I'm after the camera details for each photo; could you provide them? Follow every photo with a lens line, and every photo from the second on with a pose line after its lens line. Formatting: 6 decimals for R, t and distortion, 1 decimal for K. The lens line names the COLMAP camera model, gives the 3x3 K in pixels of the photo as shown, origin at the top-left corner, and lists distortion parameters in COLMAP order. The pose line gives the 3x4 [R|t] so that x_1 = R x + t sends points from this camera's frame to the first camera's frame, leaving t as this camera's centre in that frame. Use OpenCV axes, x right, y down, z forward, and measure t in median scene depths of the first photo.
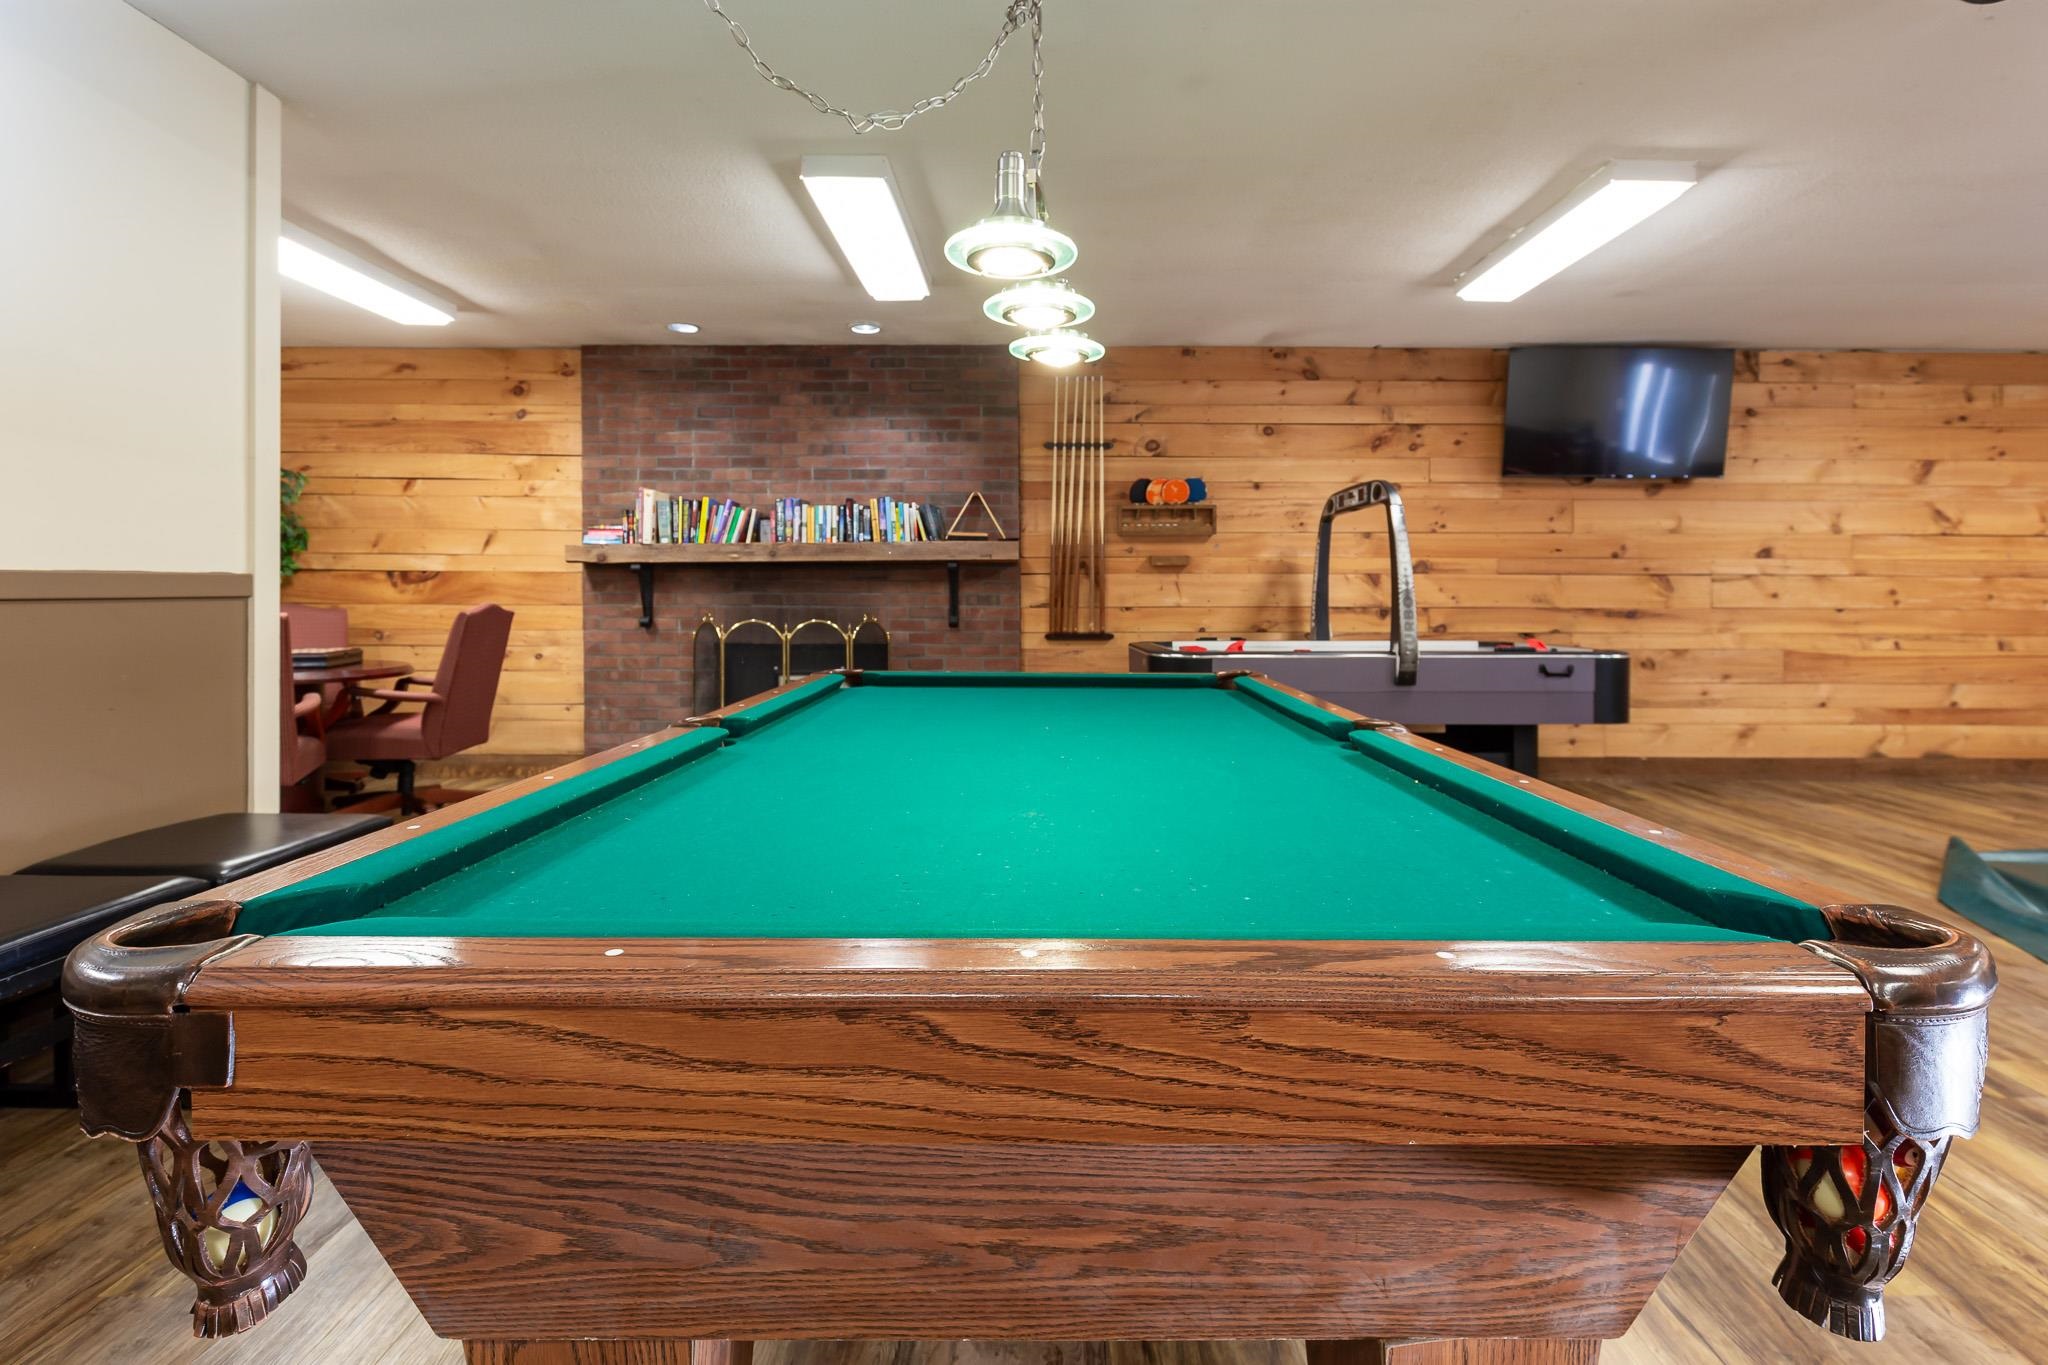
lens RADIAL K [[953.7, 0, 1026.6], [0, 953.7, 579.4], [0, 0, 1]] dist [0.000023, -0.000670]
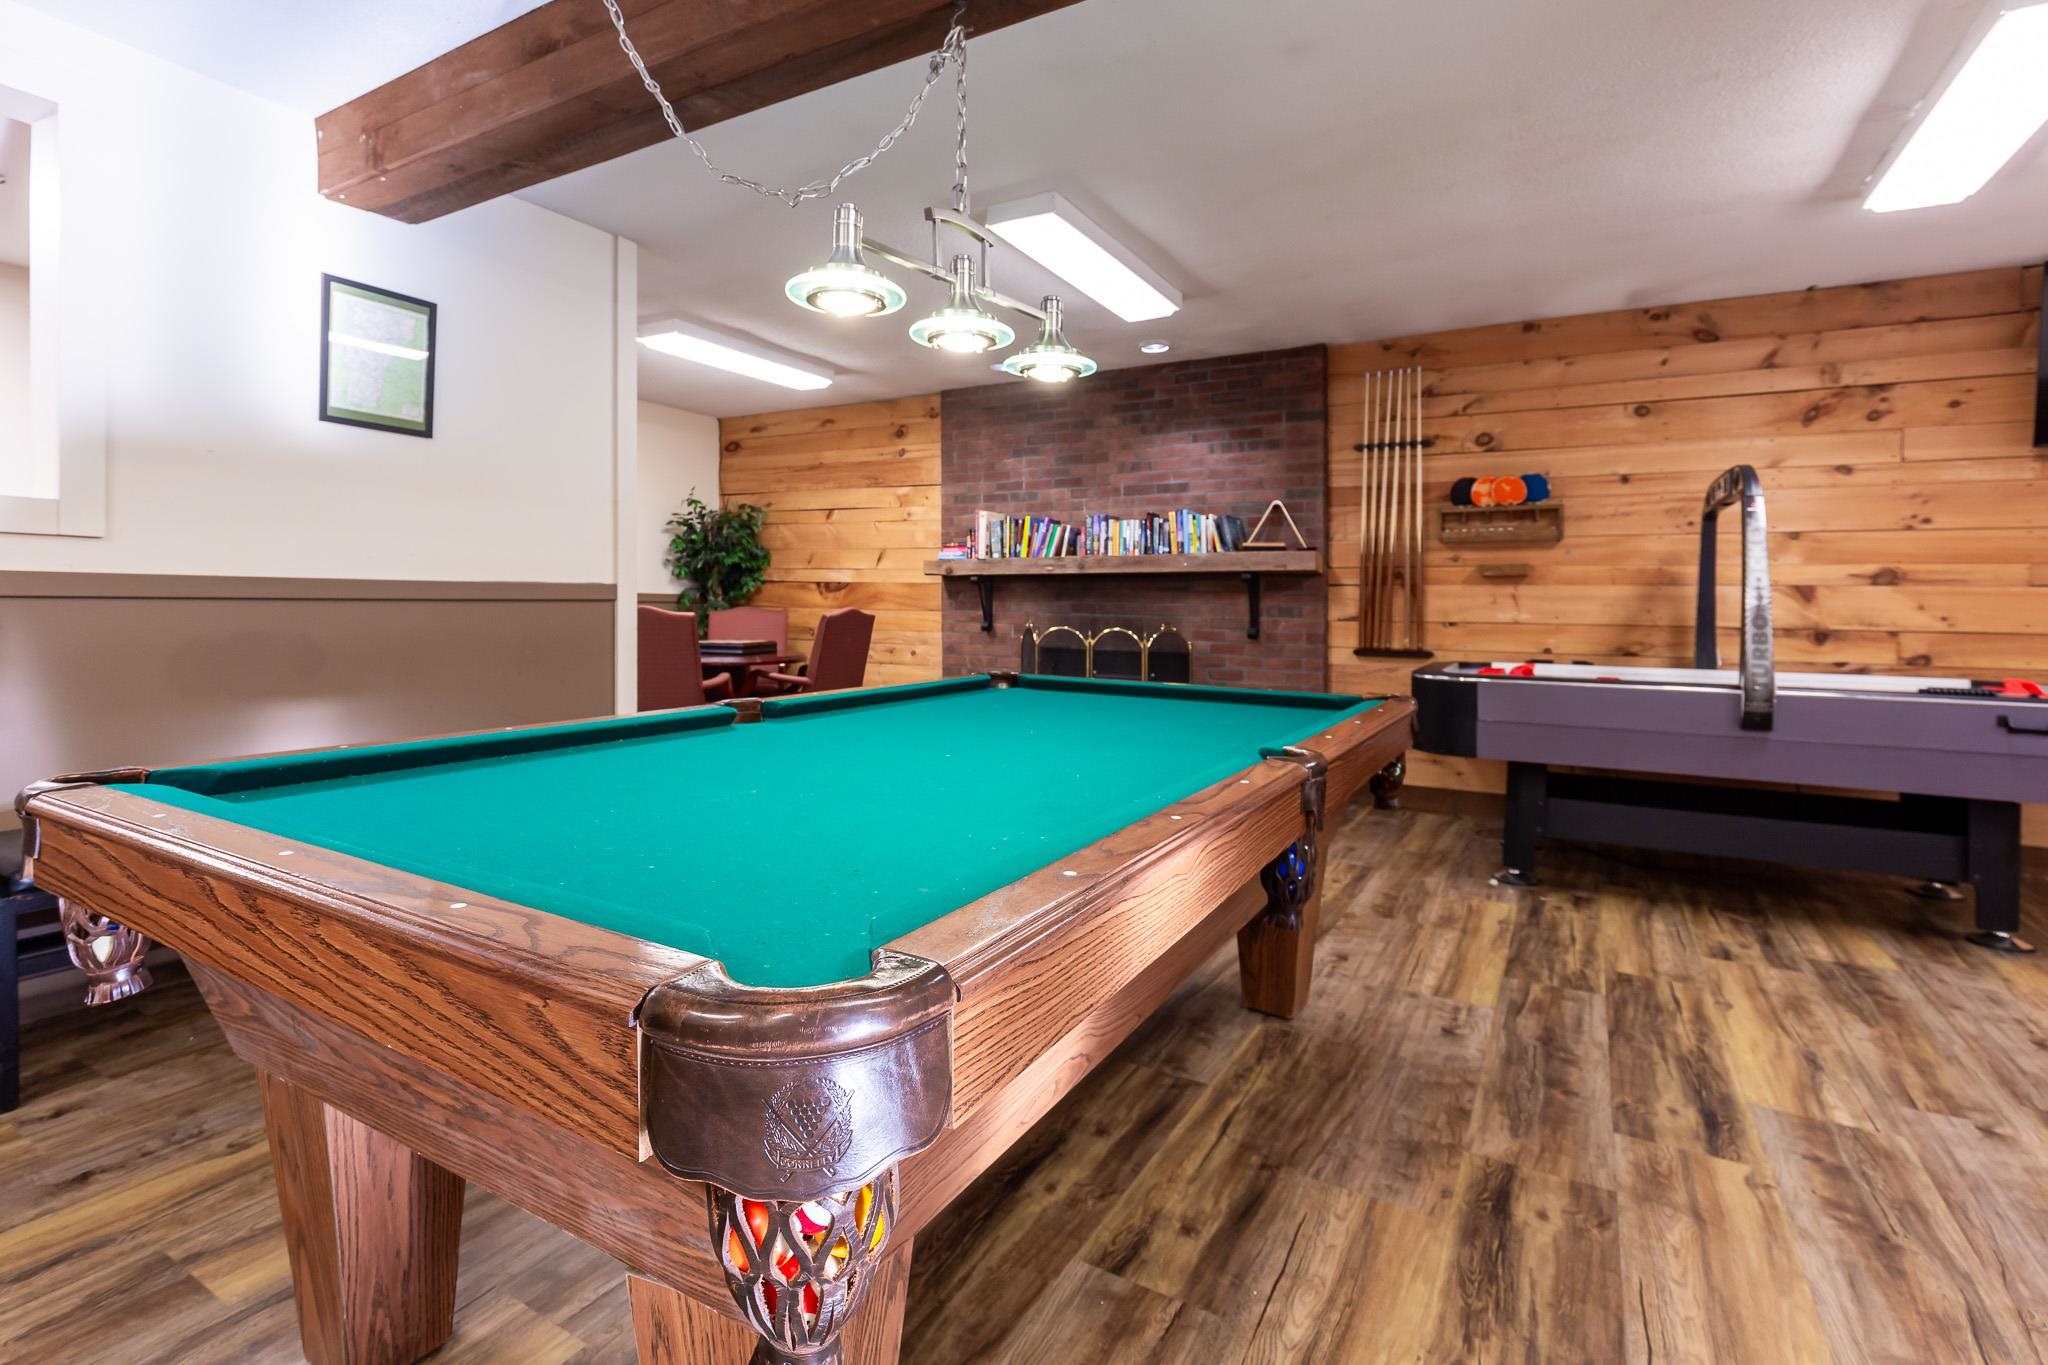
lens RADIAL K [[932.2, 0, 1012.6], [0, 932.2, 595.6], [0, 0, 1]] dist [-0.003983, -0.000933]
pose [[0.870896, 0.006781, -0.491421, 0.177463], [-0.004141, 0.999971, 0.006461, 0.000119], [0.491450, -0.003592, 0.870898, 0.037574]]
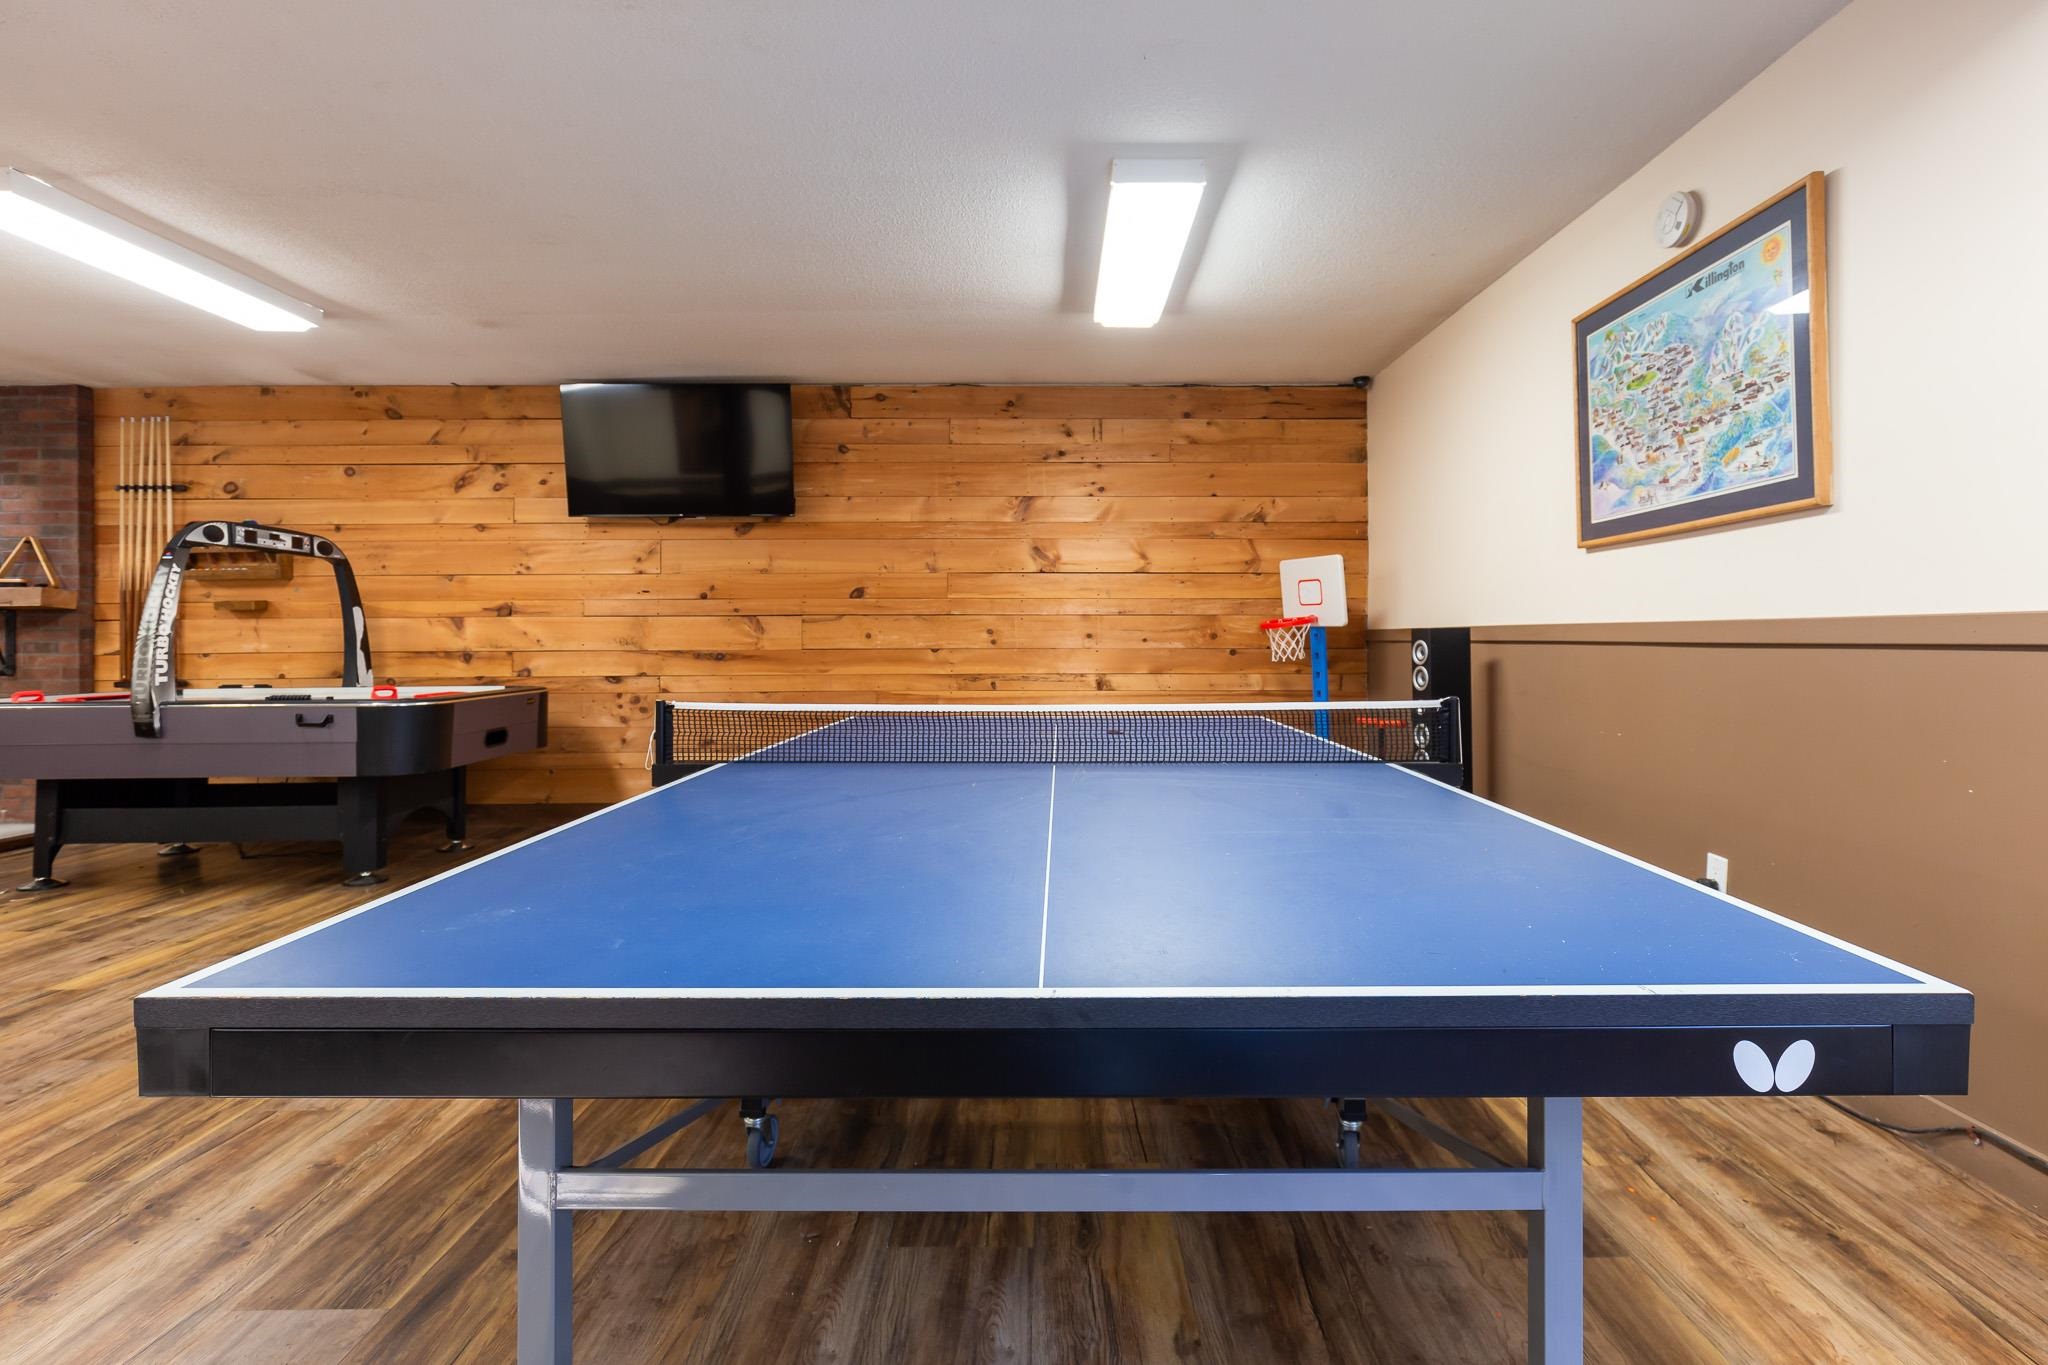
lens RADIAL K [[942.4, 0, 1023.6], [0, 942.4, 611.8], [0, 0, 1]] dist [-0.001536, -0.000519]
pose [[0.999935, -0.008285, 0.007797, 0.939559], [0.008321, 0.999955, -0.004604, -0.002130], [-0.007759, 0.004668, 0.999959, 0.032844]]
